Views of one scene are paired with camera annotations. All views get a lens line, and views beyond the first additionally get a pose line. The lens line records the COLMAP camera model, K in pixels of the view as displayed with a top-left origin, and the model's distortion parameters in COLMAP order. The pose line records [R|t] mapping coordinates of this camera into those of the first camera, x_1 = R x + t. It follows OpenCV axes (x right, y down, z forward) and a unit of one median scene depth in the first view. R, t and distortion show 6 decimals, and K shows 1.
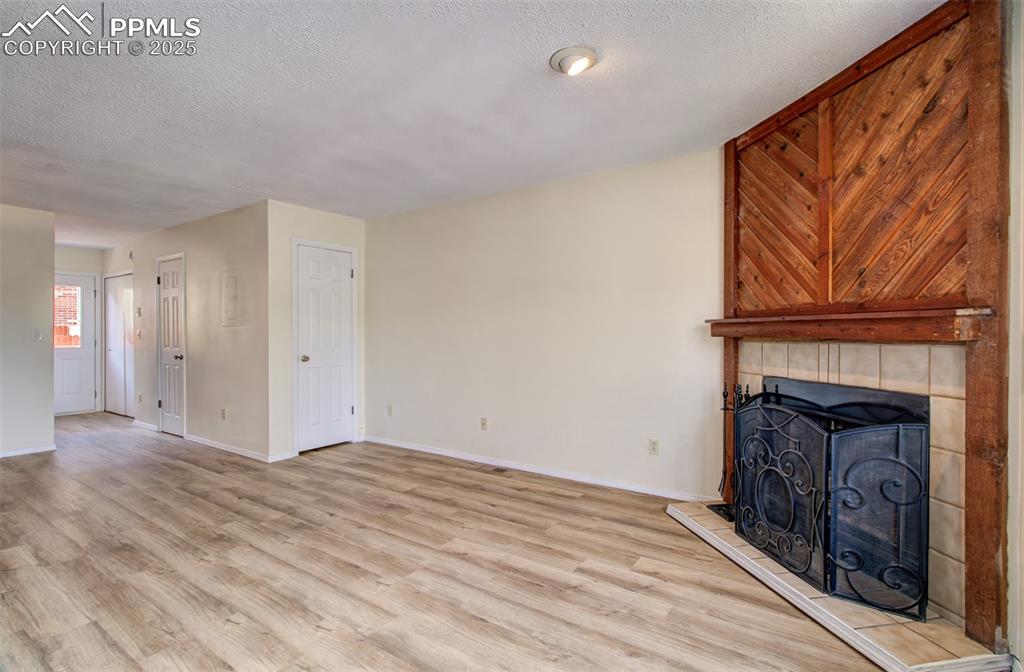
lens RADIAL K [[478.2, 0, 539.4], [0, 478.2, 334.9], [0, 0, 1]] dist [-0.000173, 0.000057]
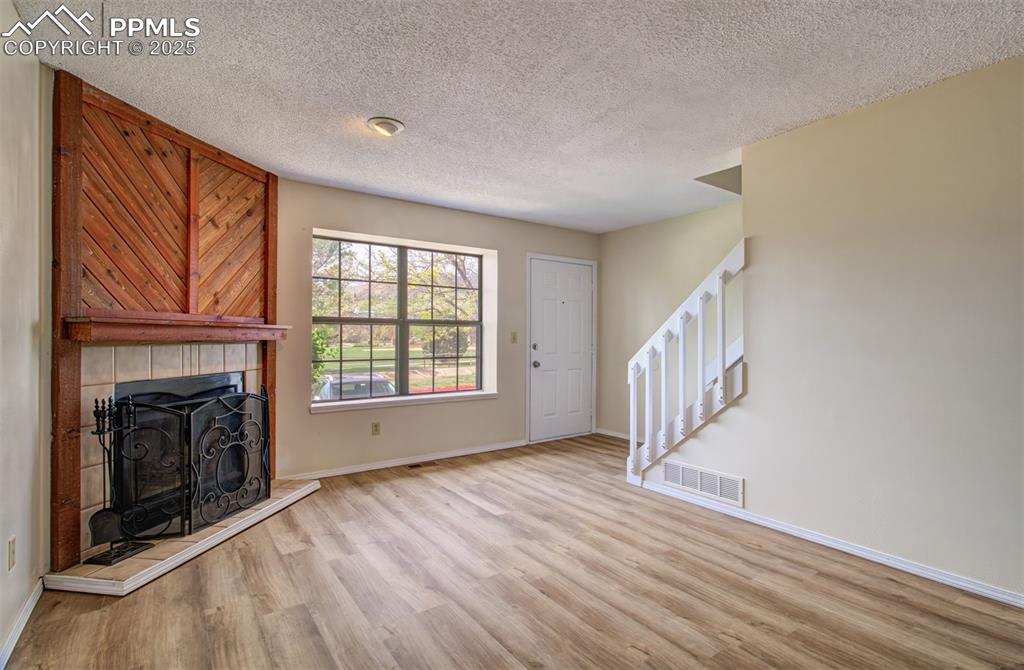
lens RADIAL K [[479.0, 0, 512.2], [0, 479.0, 335.9], [0, 0, 1]] dist [0.005245, 0.000940]
pose [[-0.914556, 0.000234, 0.404460, -0.670845], [0.000022, 1.000000, -0.000530, -0.003702], [-0.404460, -0.000475, -0.914555, 1.789224]]
